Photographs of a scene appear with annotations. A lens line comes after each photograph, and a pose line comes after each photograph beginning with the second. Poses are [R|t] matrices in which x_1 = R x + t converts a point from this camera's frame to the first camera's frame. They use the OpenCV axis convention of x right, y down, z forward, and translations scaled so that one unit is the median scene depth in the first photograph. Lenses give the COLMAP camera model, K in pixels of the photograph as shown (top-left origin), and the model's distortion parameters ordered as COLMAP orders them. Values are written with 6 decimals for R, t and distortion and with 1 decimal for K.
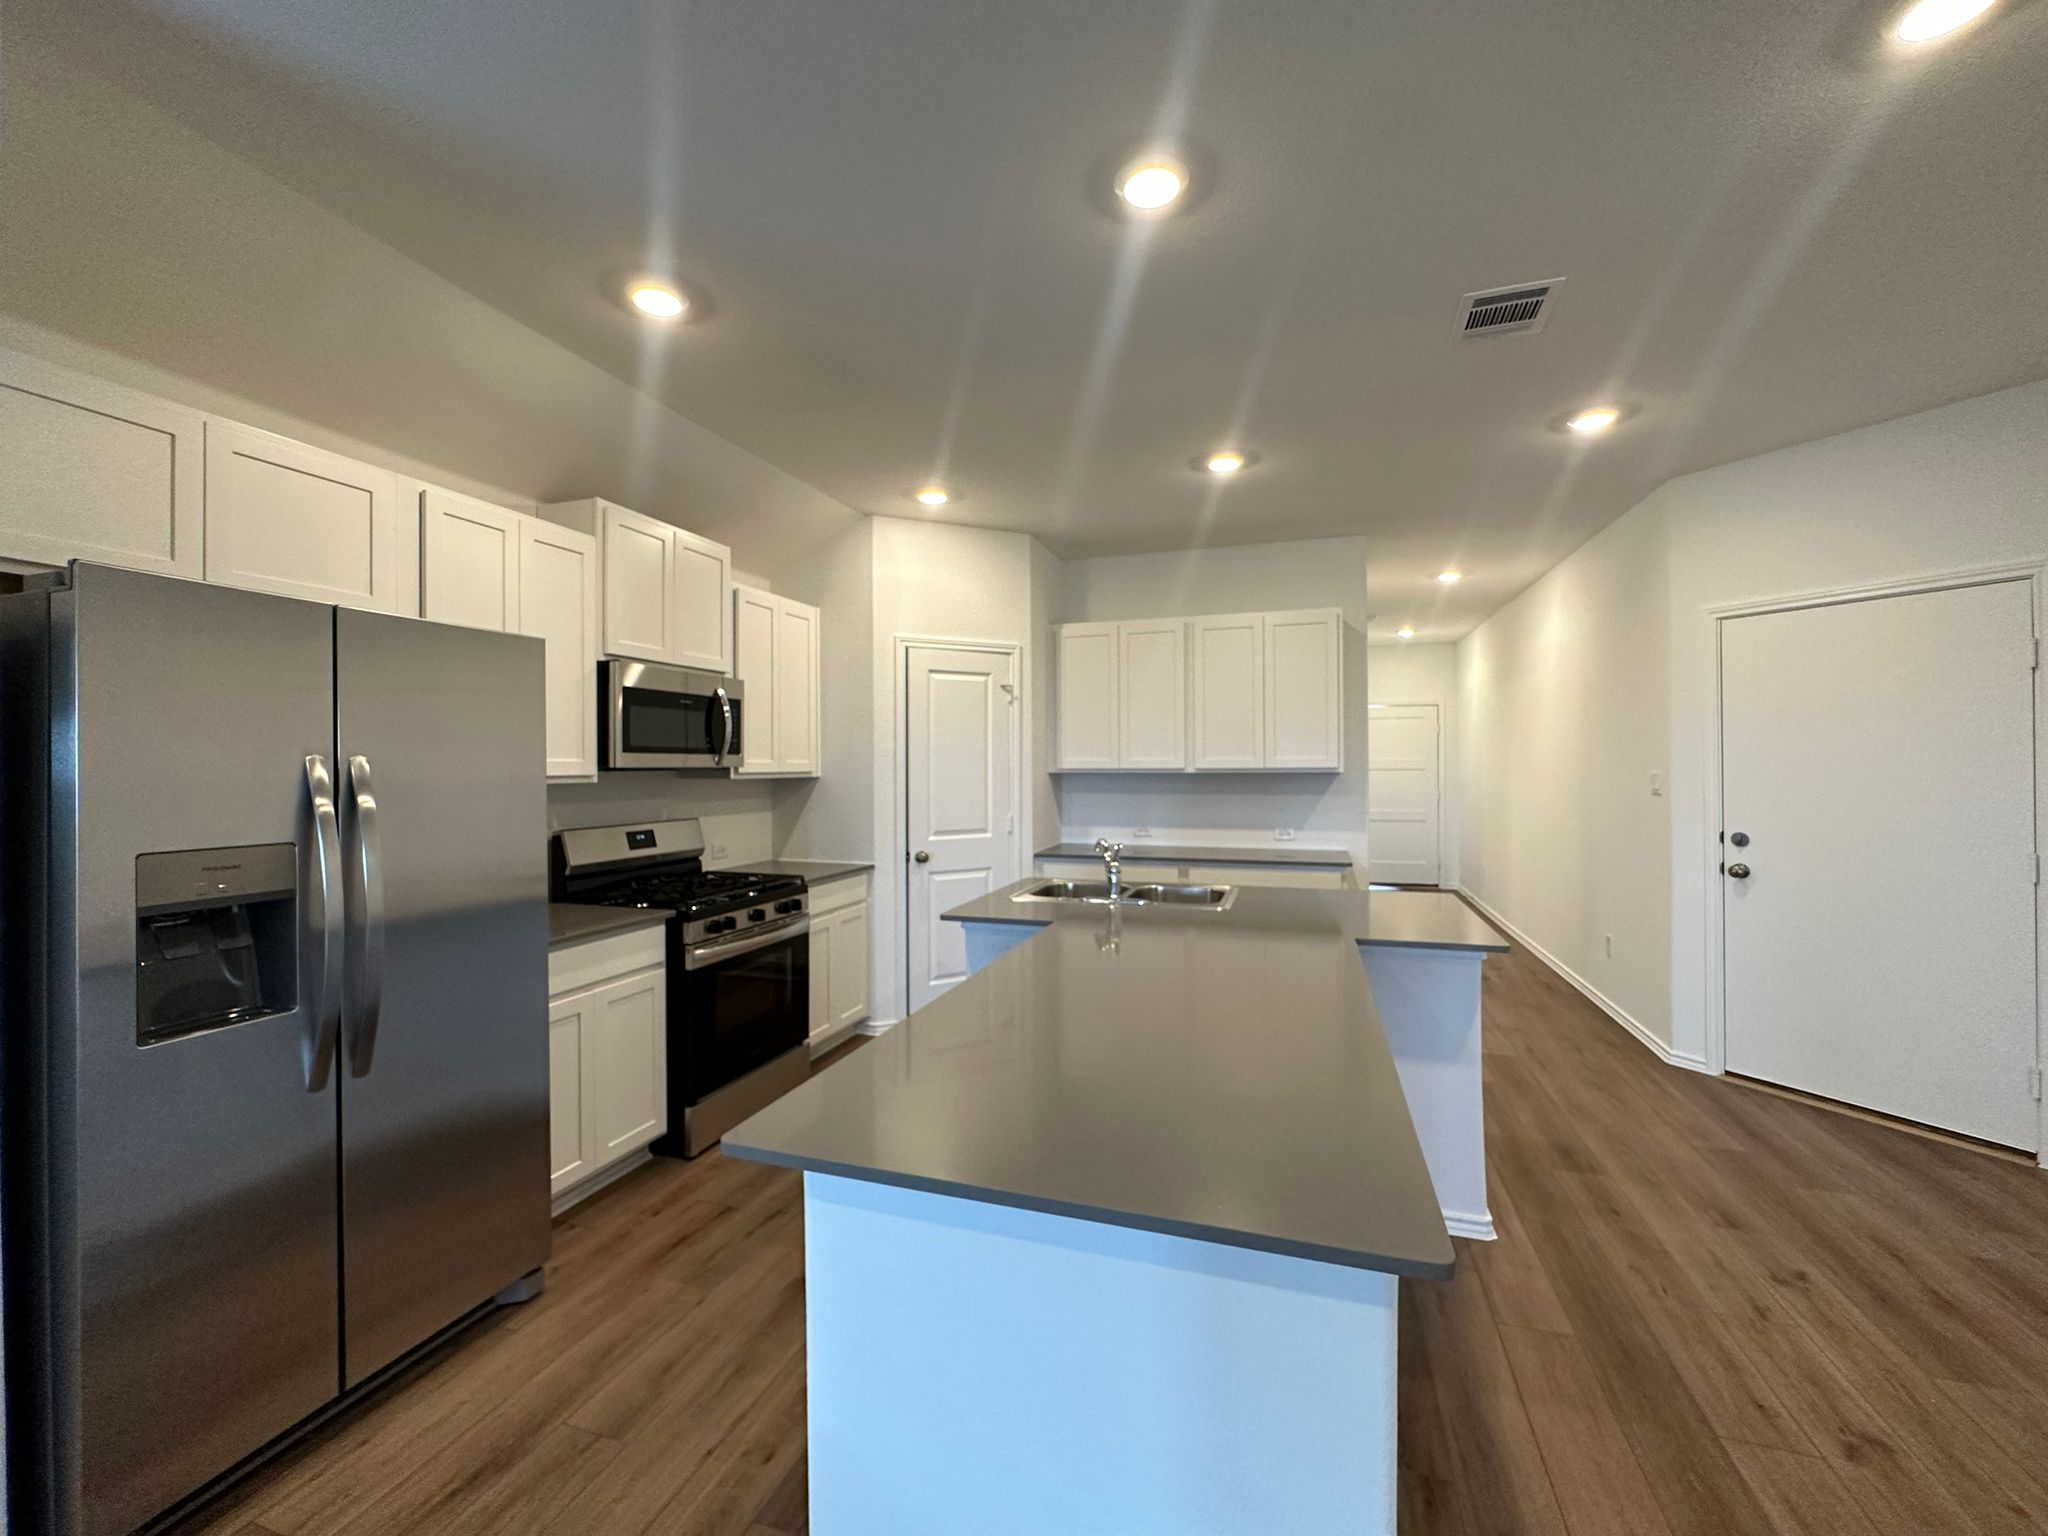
lens RADIAL K [[821.1, 0, 1020.2], [0, 821.1, 765.6], [0, 0, 1]] dist [-0.002662, 0.000482]
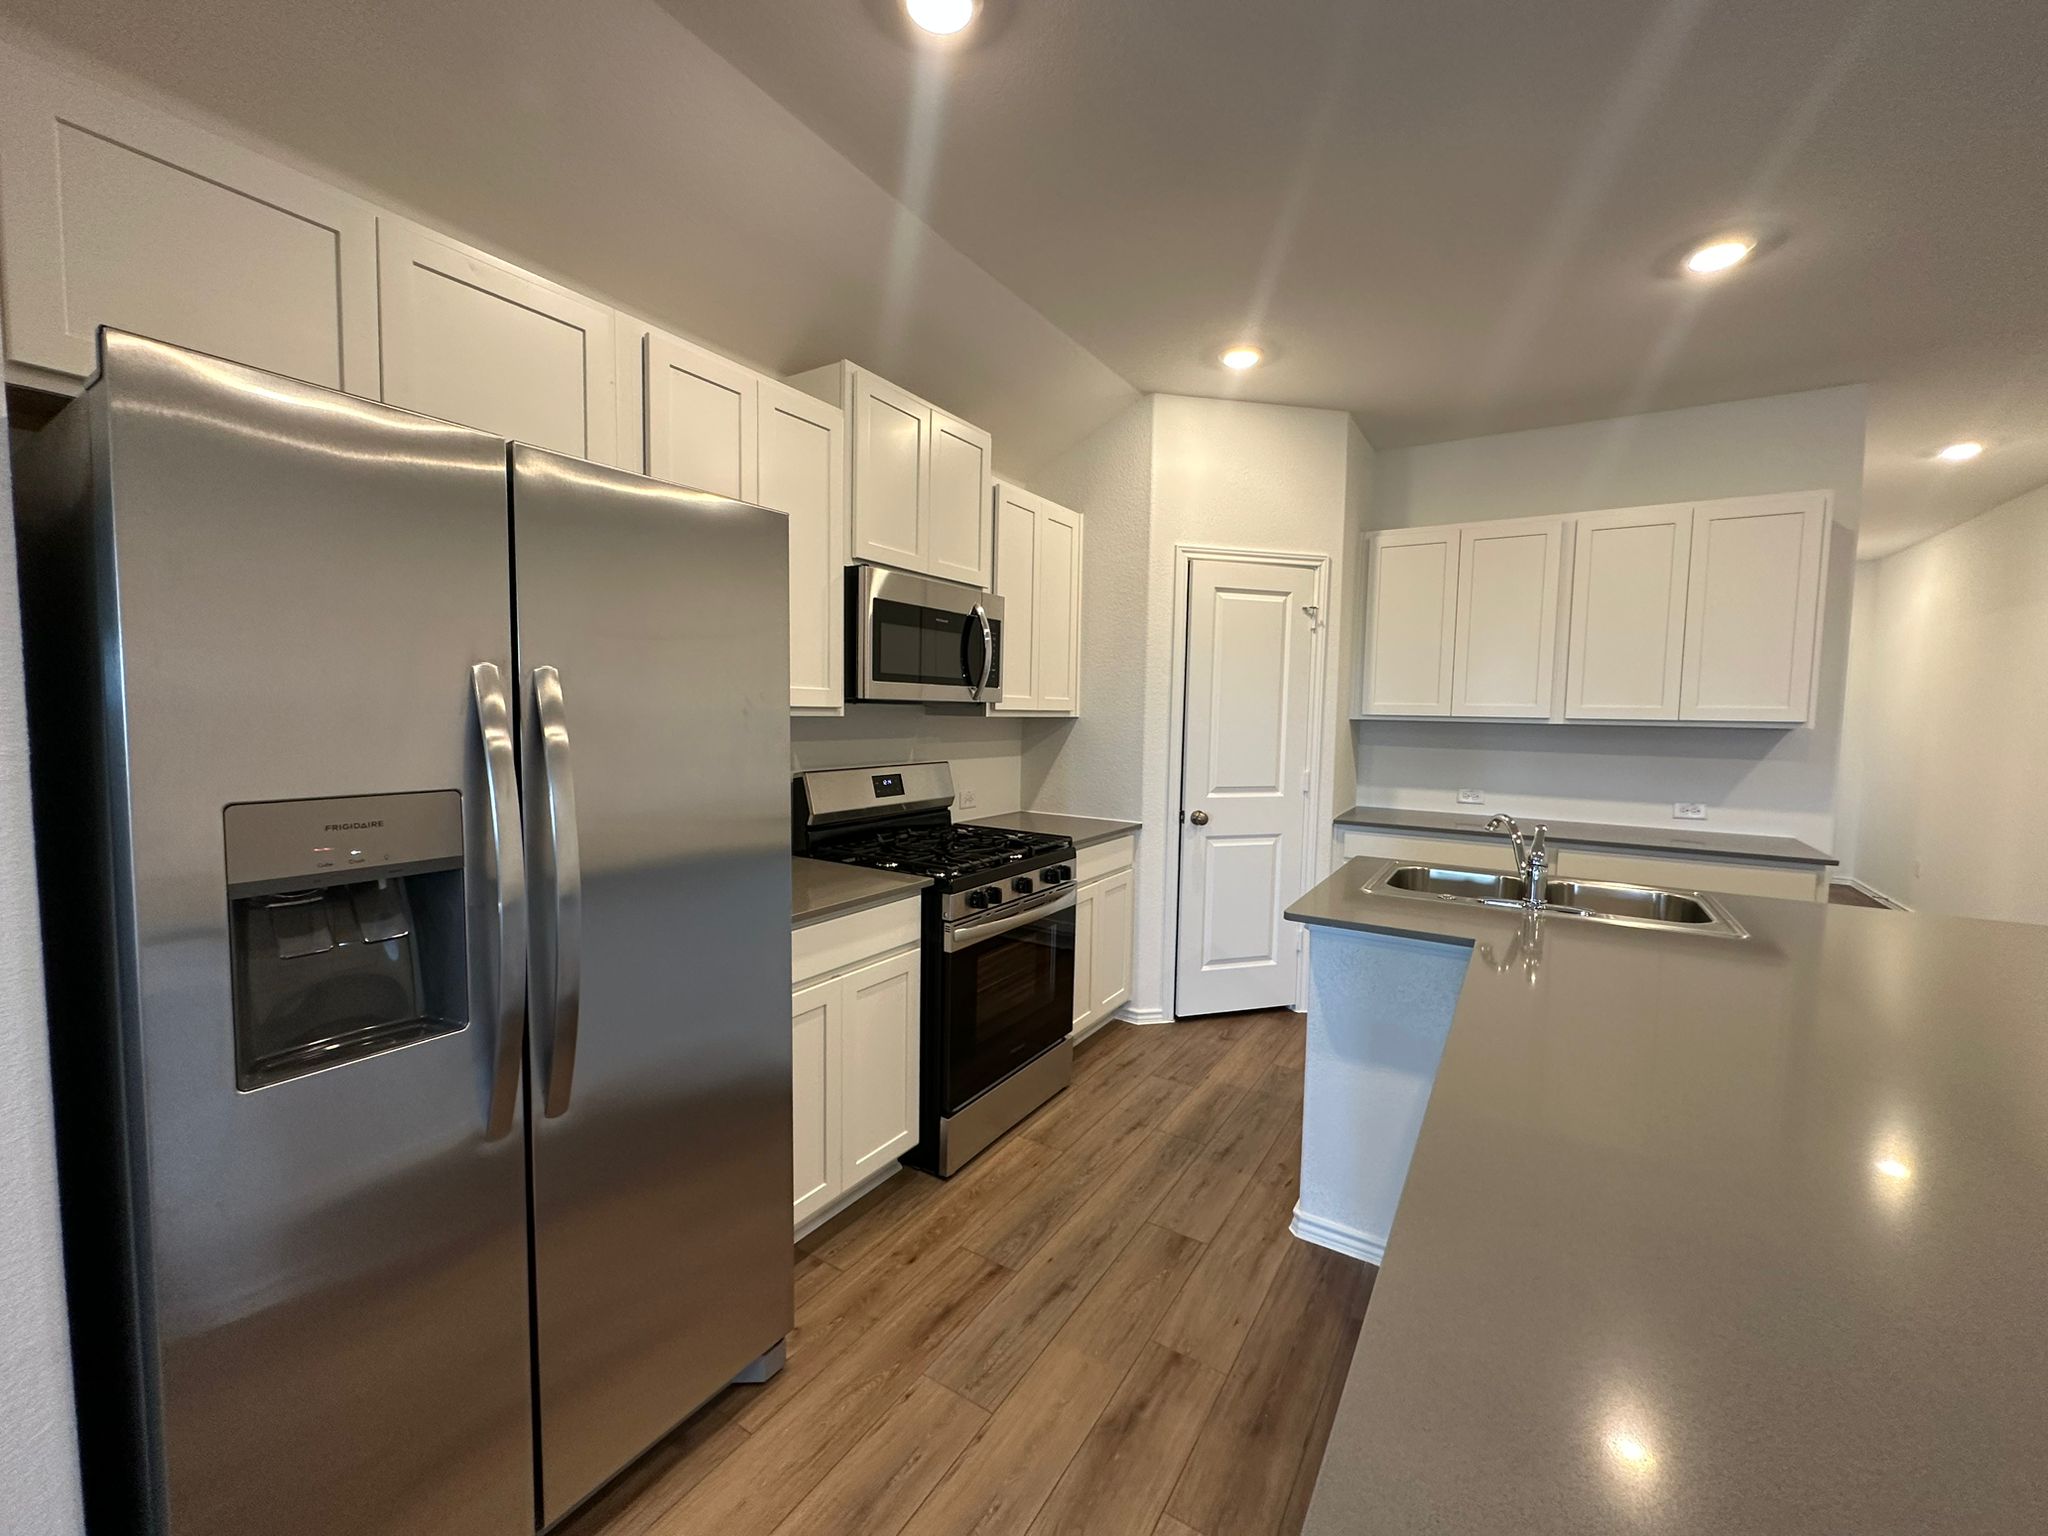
lens RADIAL K [[821.1, 0, 1028.2], [0, 821.1, 767.8], [0, 0, 1]] dist [-0.002662, 0.000482]
pose [[0.971681, 0.038786, -0.233092, -0.137955], [-0.022447, 0.997127, 0.072346, 0.007773], [0.235228, -0.065065, 0.969760, 0.235072]]
